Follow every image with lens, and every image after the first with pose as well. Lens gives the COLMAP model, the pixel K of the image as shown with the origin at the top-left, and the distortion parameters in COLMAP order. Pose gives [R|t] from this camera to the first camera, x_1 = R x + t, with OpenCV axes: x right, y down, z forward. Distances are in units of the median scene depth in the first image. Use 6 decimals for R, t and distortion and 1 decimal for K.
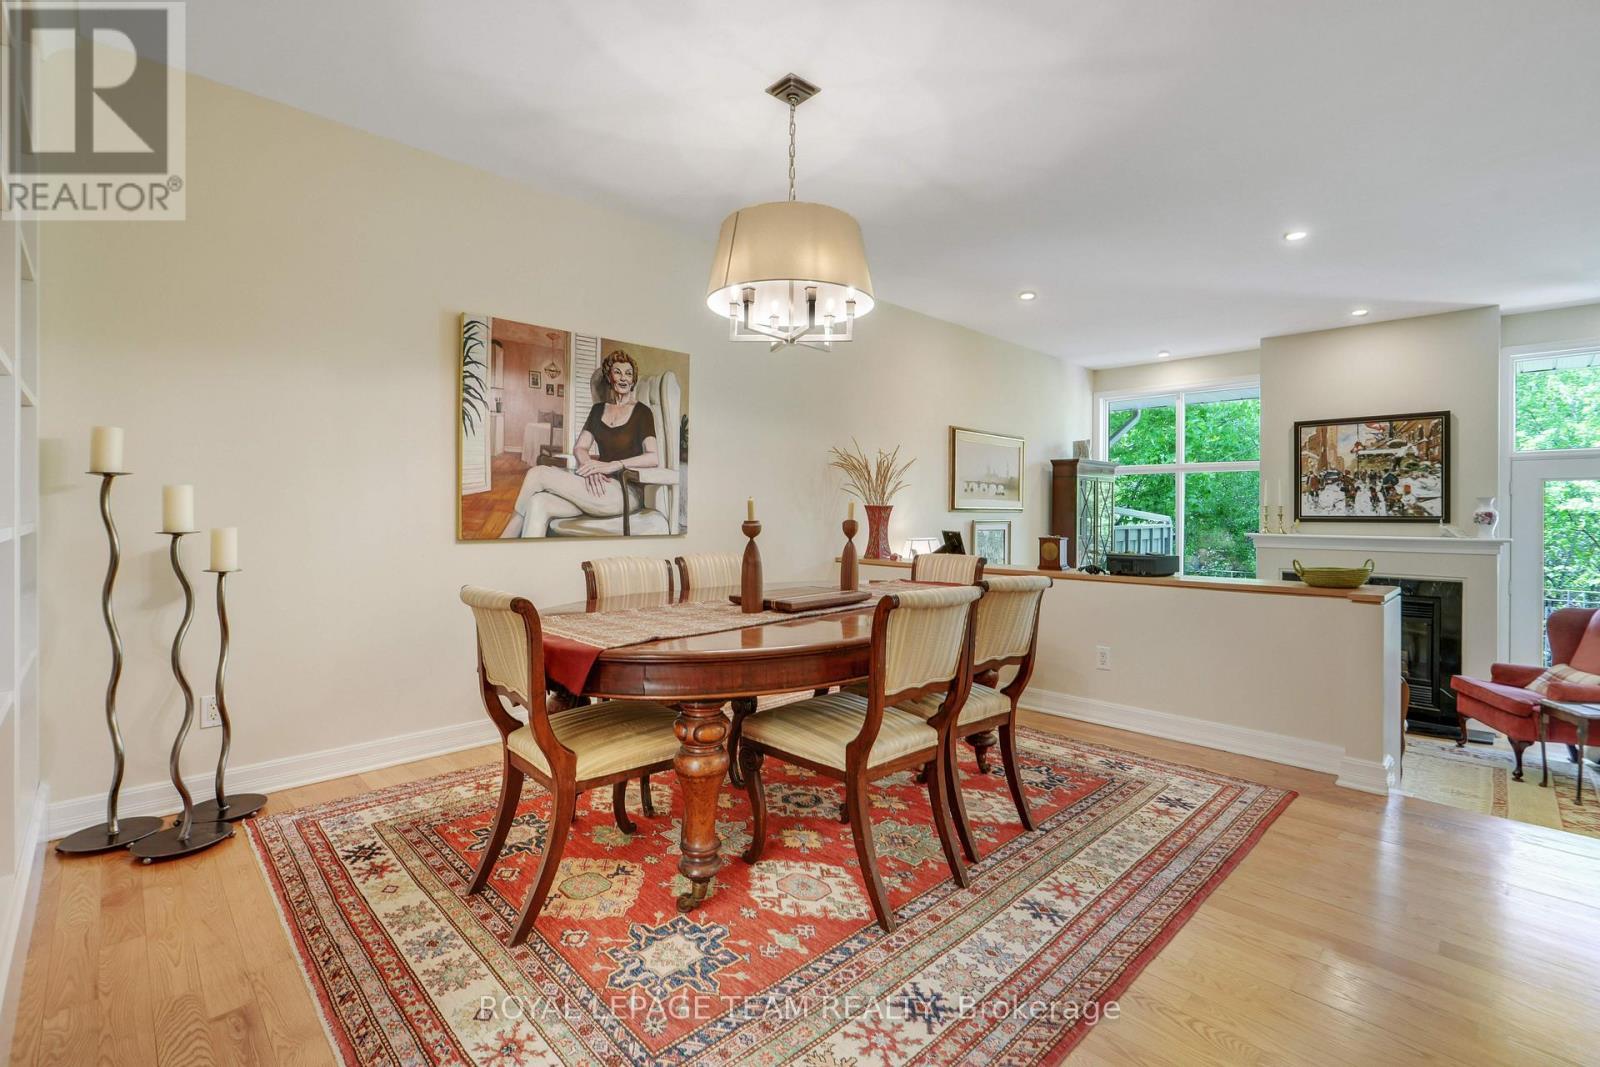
lens RADIAL K [[719.7, 0, 803.7], [0, 719.7, 521.5], [0, 0, 1]] dist [-0.013910, 0.000136]
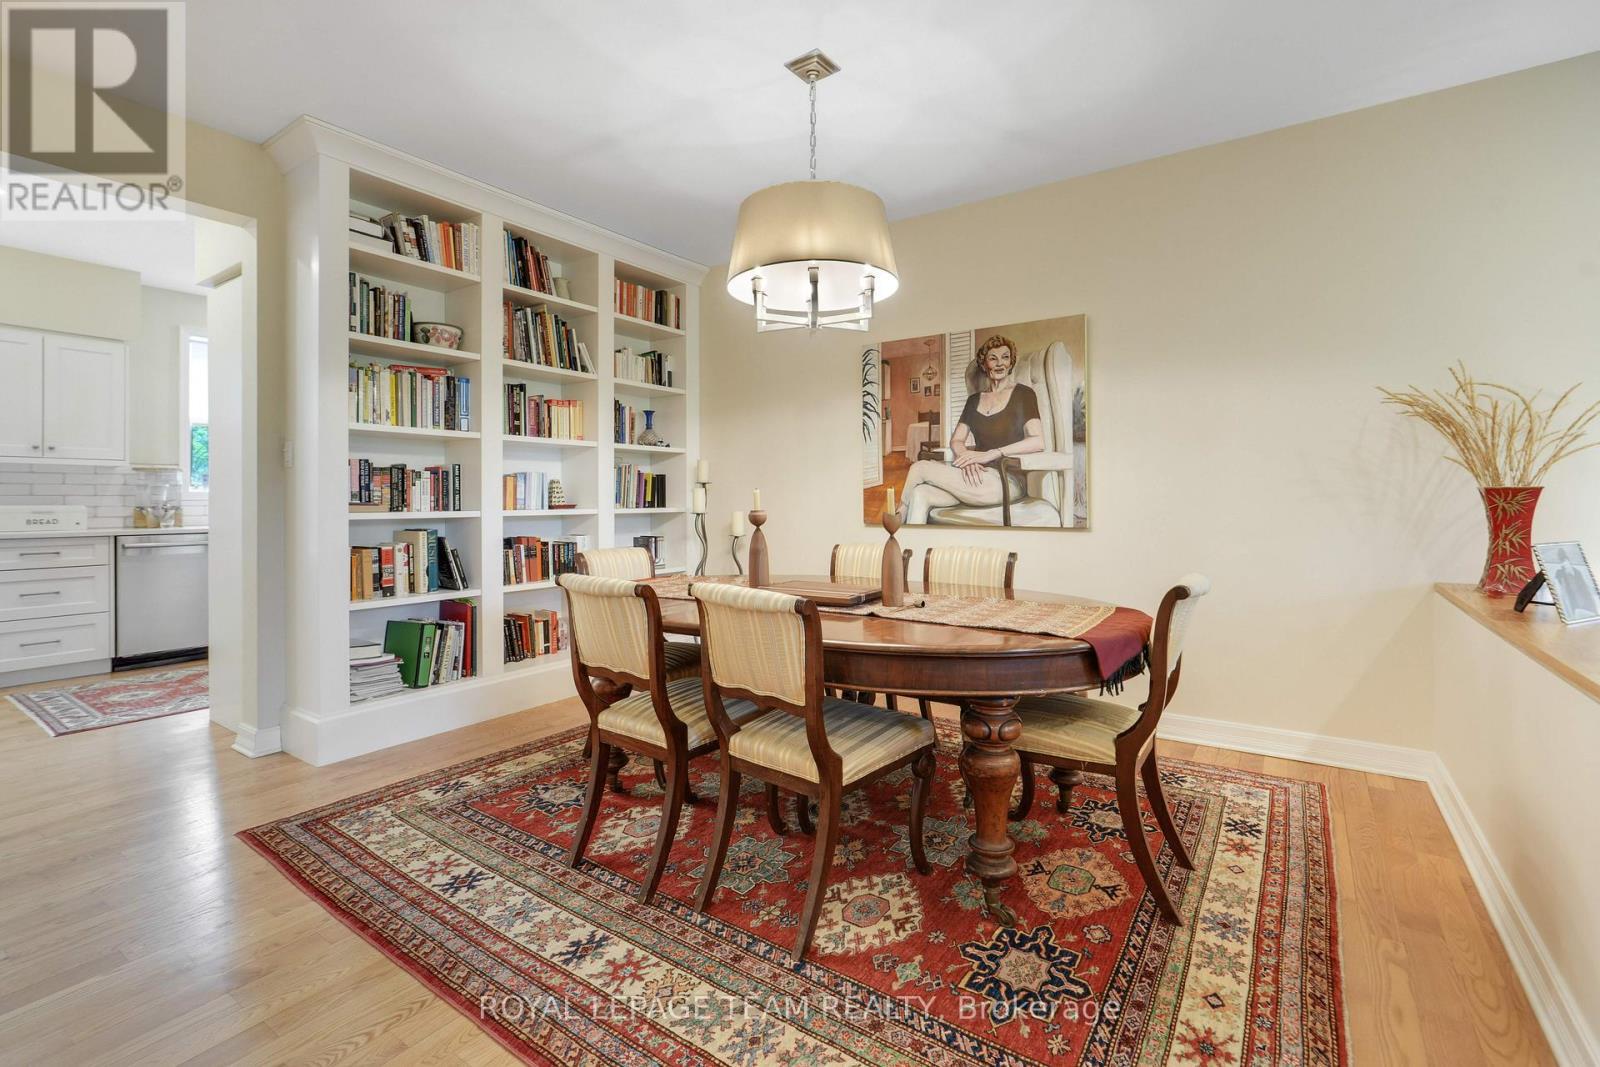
lens RADIAL K [[710.5, 0, 803.5], [0, 710.5, 508.4], [0, 0, 1]] dist [-0.013964, 0.000264]
pose [[0.190337, 0.007495, -0.981690, 0.682810], [-0.010812, 0.999926, 0.005537, -0.006900], [0.981659, 0.009560, 0.190404, 0.600871]]
